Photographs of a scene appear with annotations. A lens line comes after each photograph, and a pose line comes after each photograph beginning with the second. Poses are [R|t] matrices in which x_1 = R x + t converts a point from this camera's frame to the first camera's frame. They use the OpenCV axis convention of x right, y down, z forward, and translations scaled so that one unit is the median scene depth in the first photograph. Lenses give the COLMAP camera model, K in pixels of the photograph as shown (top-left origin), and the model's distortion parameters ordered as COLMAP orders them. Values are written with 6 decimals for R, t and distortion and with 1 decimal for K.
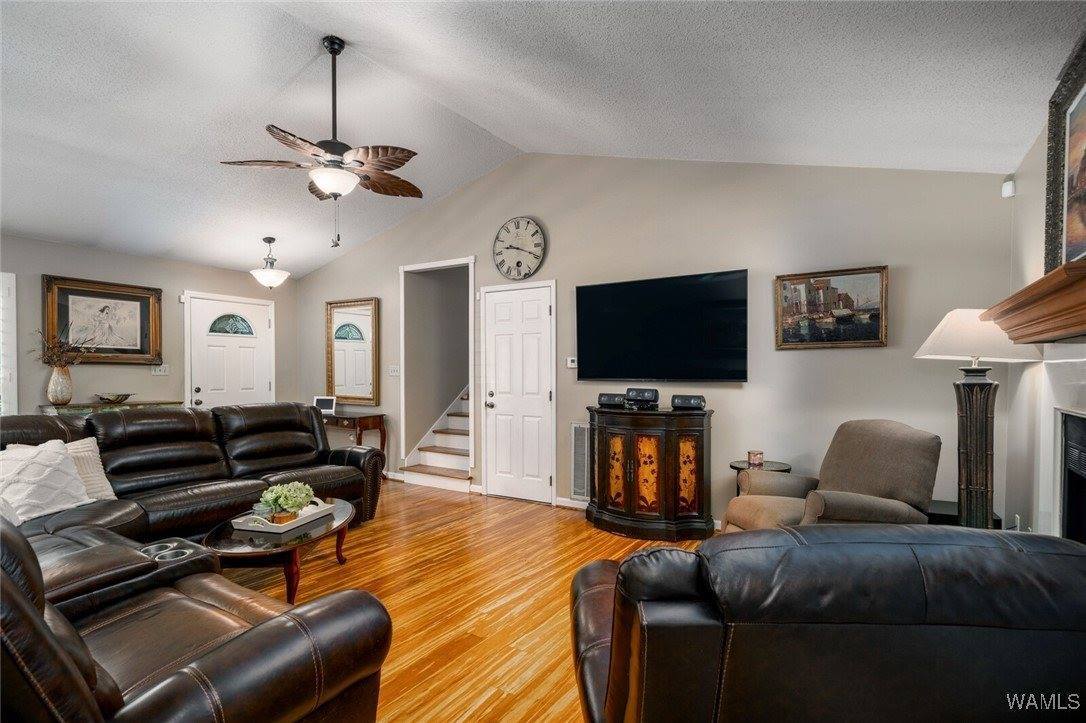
lens RADIAL K [[541.1, 0, 539.0], [0, 541.1, 379.8], [0, 0, 1]] dist [-0.003284, 0.000662]
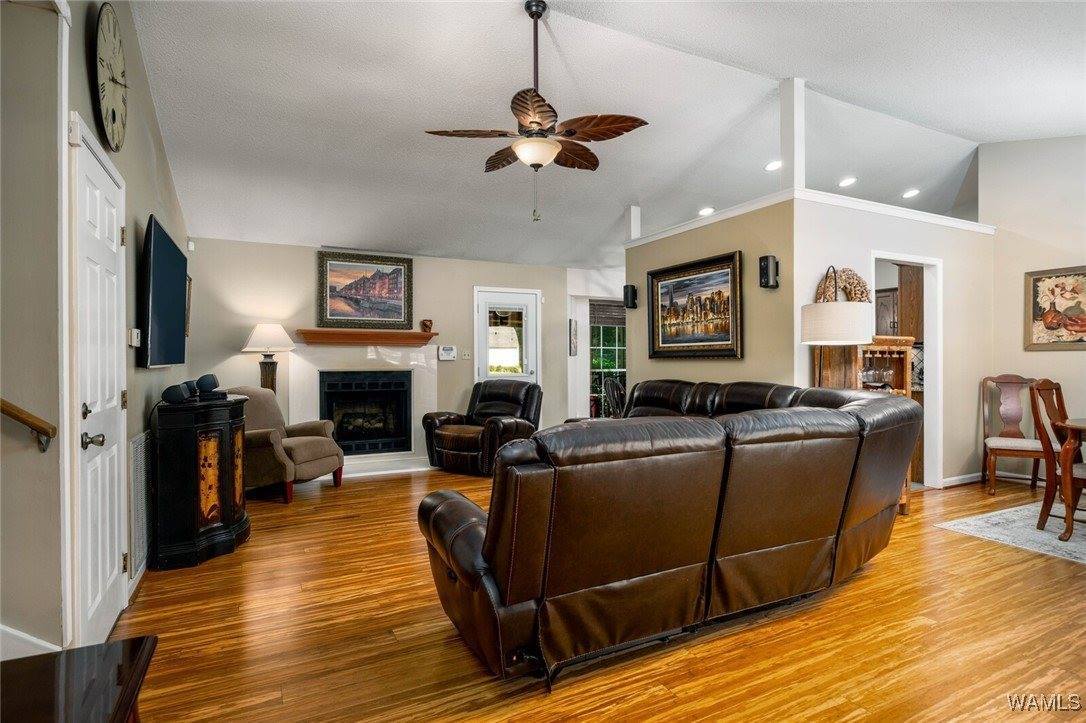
lens RADIAL K [[569.2, 0, 543.7], [0, 569.2, 361.1], [0, 0, 1]] dist [-0.002818, 0.001015]
pose [[-0.865759, 0.000263, 0.500462, -0.581170], [0.012347, 0.999707, 0.020835, -0.014410], [-0.500309, 0.024217, -0.865508, 1.224978]]
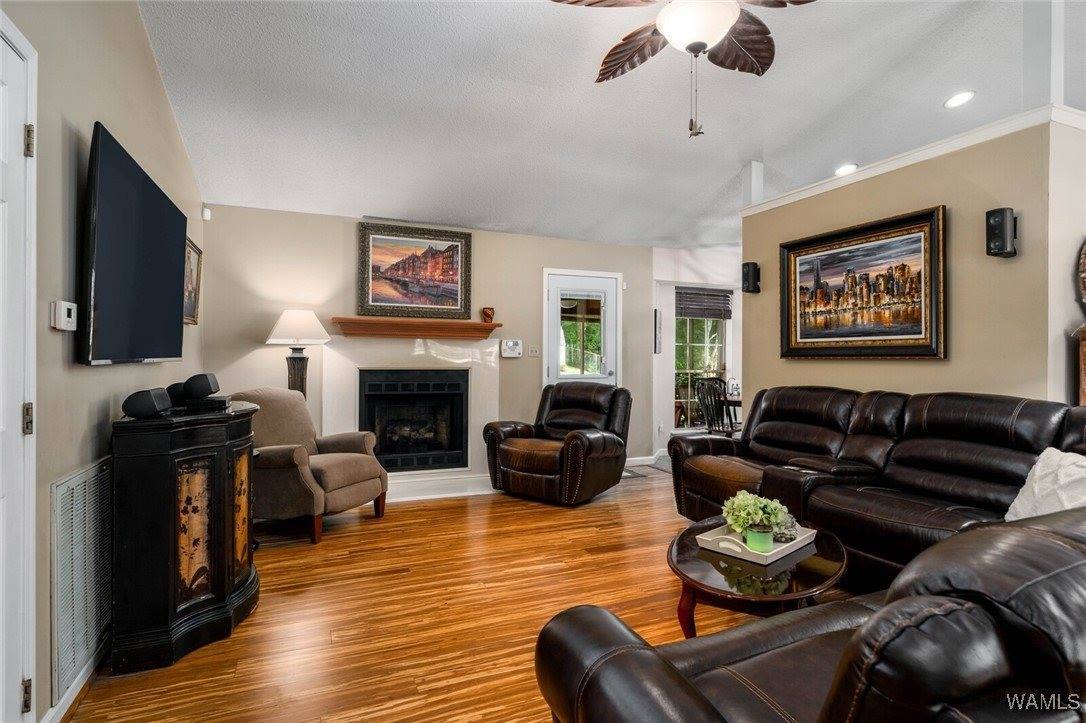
lens RADIAL K [[569.2, 0, 541.5], [0, 569.2, 359.3], [0, 0, 1]] dist [-0.002818, 0.001015]
pose [[-0.828183, -0.008567, 0.560393, -0.384888], [0.003442, 0.999787, 0.020371, -0.010038], [-0.560447, 0.018800, -0.827977, 1.062625]]
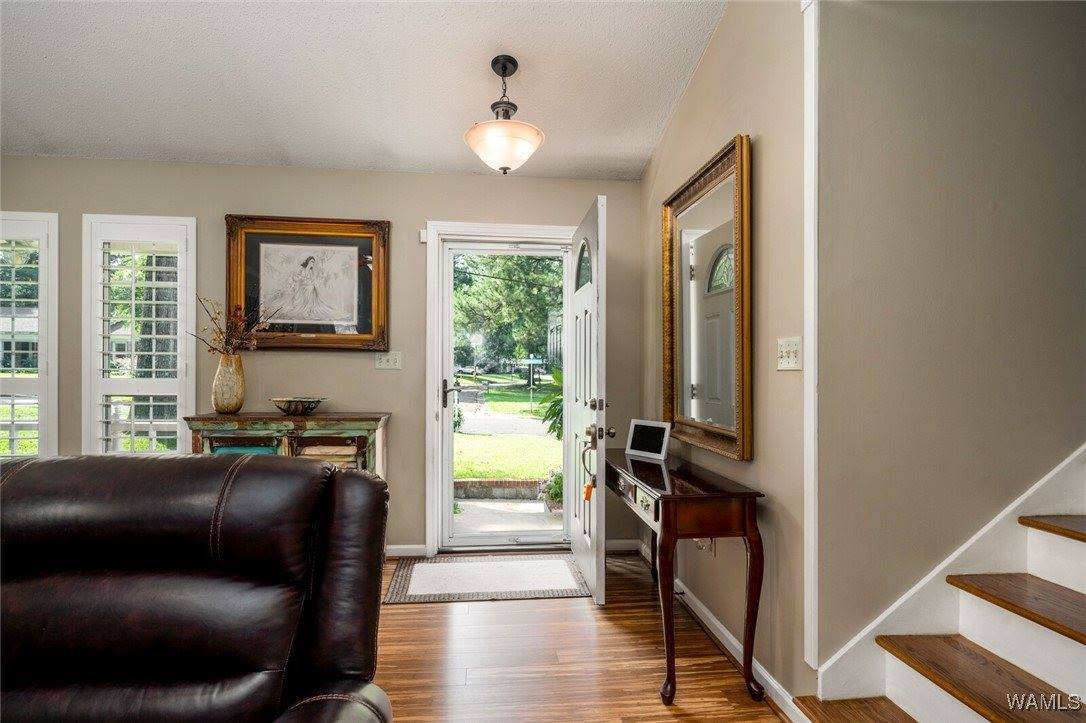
lens RADIAL K [[569.2, 0, 544.6], [0, 569.2, 369.4], [0, 0, 1]] dist [-0.002818, 0.001015]
pose [[0.632893, -0.007136, -0.774207, -0.127861], [-0.016968, 0.999590, -0.023084, 0.003066], [0.774053, 0.027747, 0.632512, 0.814625]]
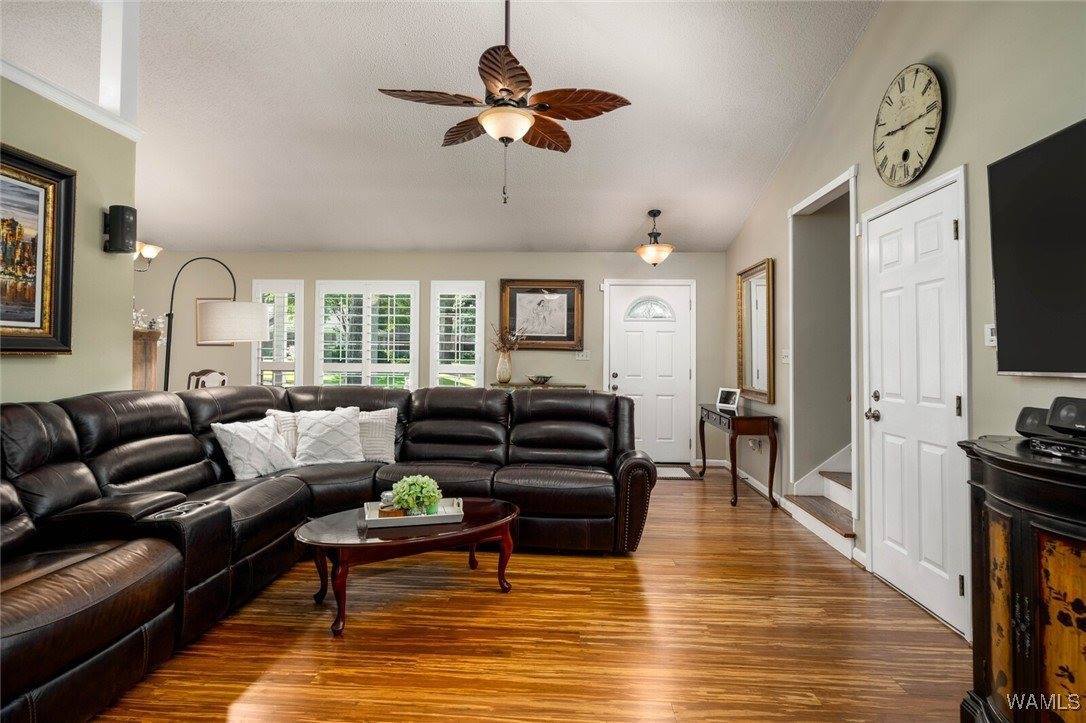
lens RADIAL K [[569.2, 0, 545.9], [0, 569.2, 345.8], [0, 0, 1]] dist [-0.002818, 0.001015]
pose [[0.496396, -0.015925, -0.867950, 0.267940], [-0.024789, 0.999164, -0.032509, 0.001441], [0.867742, 0.037653, 0.495586, 0.413092]]
